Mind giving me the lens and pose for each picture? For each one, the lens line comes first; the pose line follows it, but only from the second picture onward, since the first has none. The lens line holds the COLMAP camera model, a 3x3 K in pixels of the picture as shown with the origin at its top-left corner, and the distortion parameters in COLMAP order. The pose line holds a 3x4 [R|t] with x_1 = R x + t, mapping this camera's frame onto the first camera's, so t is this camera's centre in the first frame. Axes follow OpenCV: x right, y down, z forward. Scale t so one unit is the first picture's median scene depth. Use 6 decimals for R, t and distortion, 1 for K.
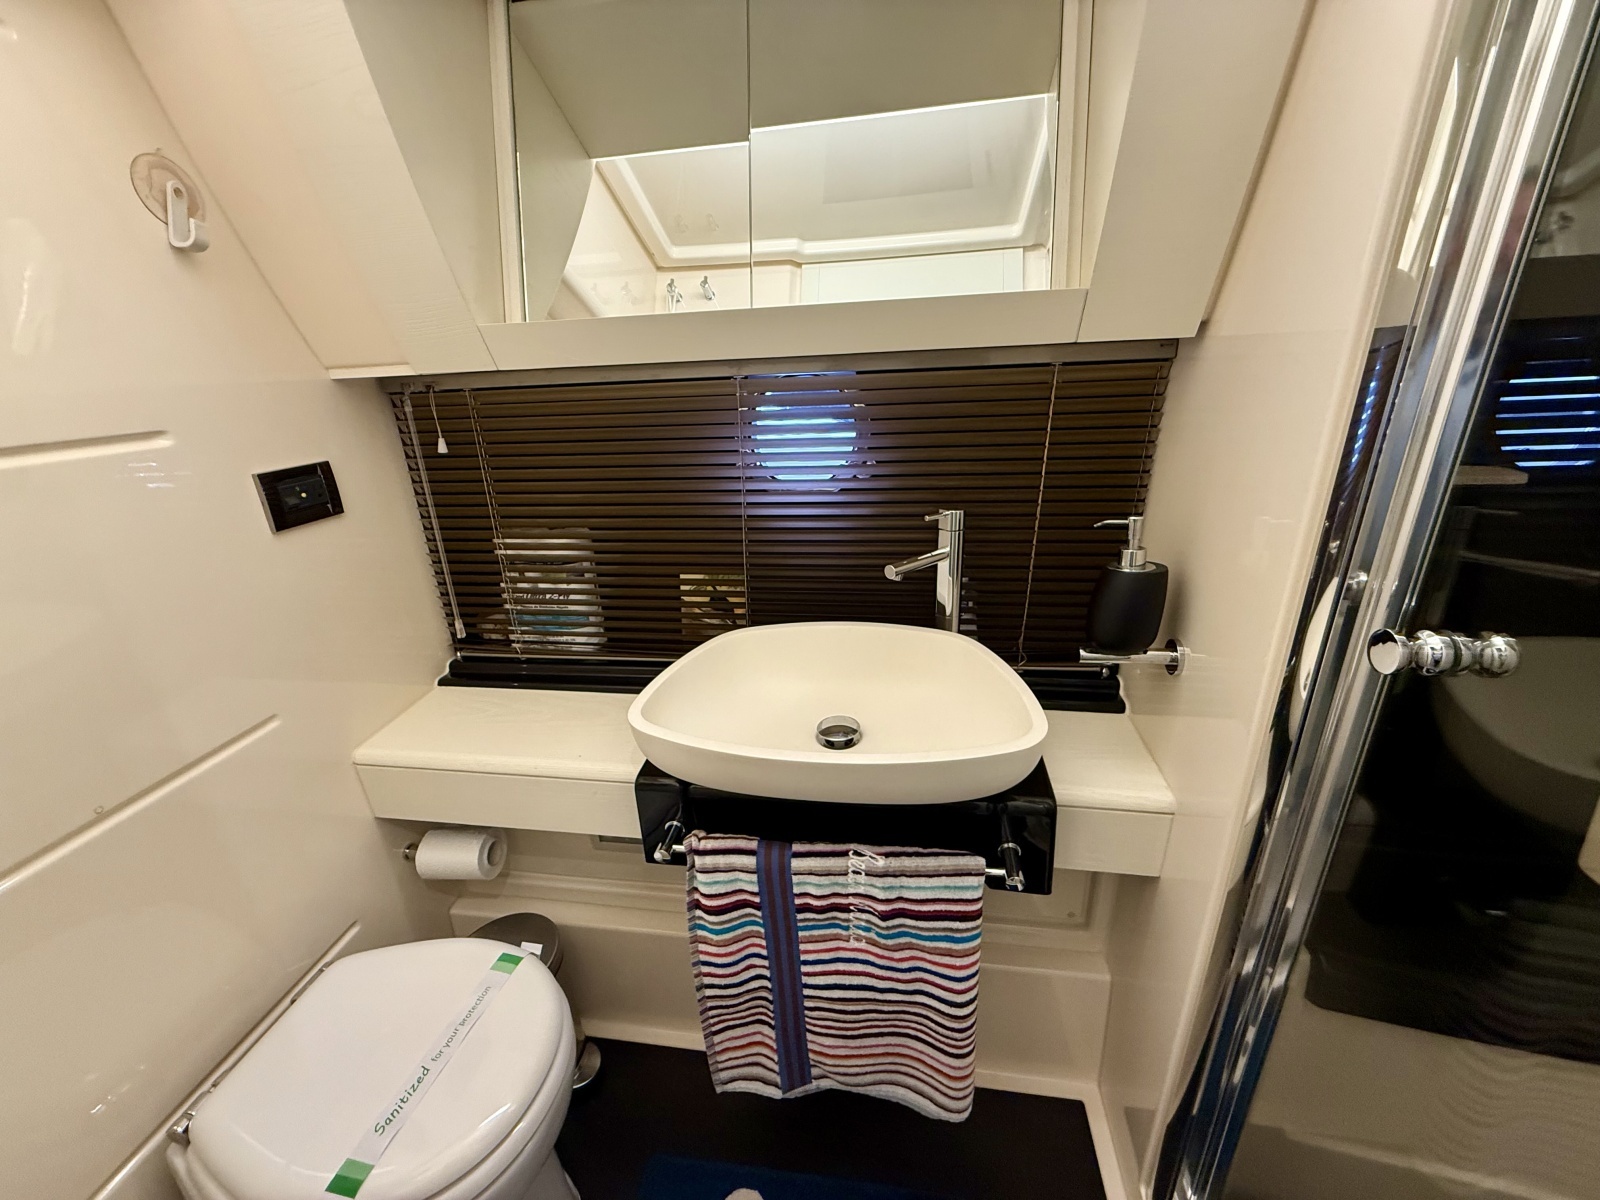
lens RADIAL K [[638.6, 0, 800.0], [0, 638.6, 600.0], [0, 0, 1]] dist [0.000335, -0.000054]
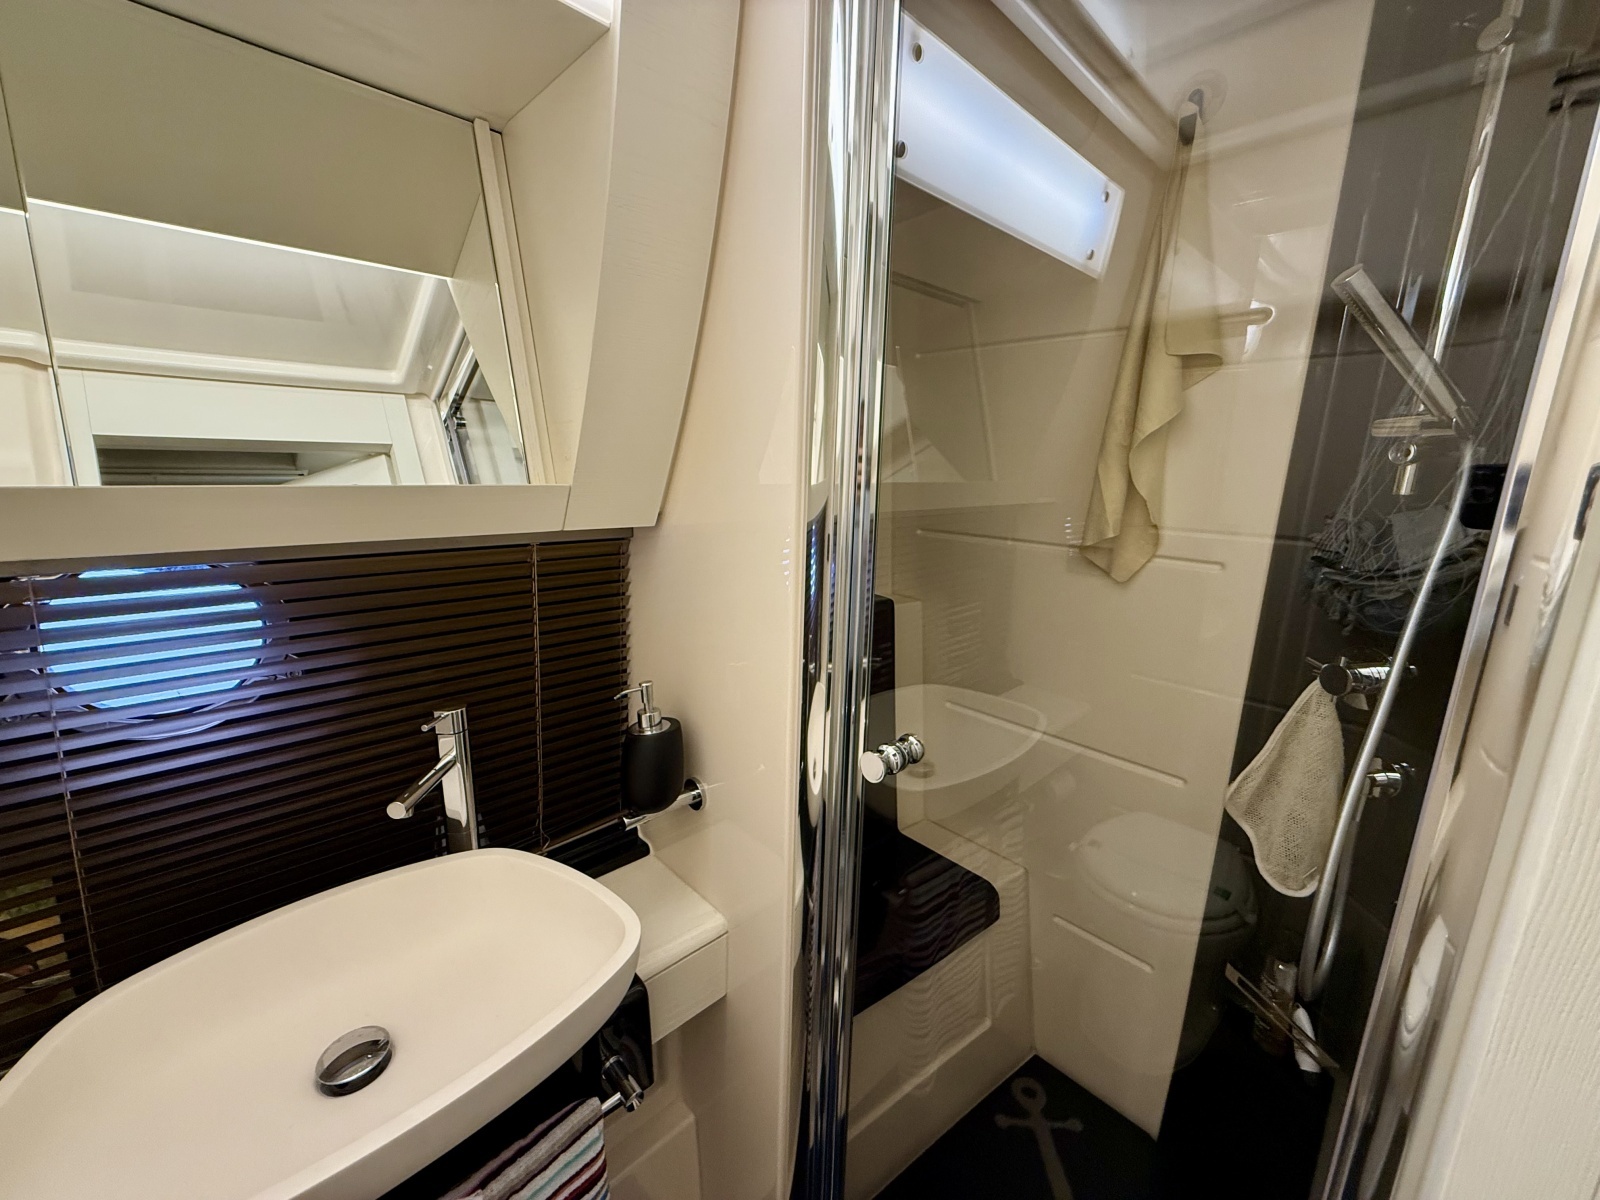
lens RADIAL K [[638.6, 0, 800.0], [0, 638.6, 600.0], [0, 0, 1]] dist [0.000335, -0.000054]
pose [[0.607001, -0.107130, 0.787447, -0.145237], [0.240712, 0.969110, -0.053707, -0.129882], [-0.757369, 0.222148, 0.614038, 0.086718]]
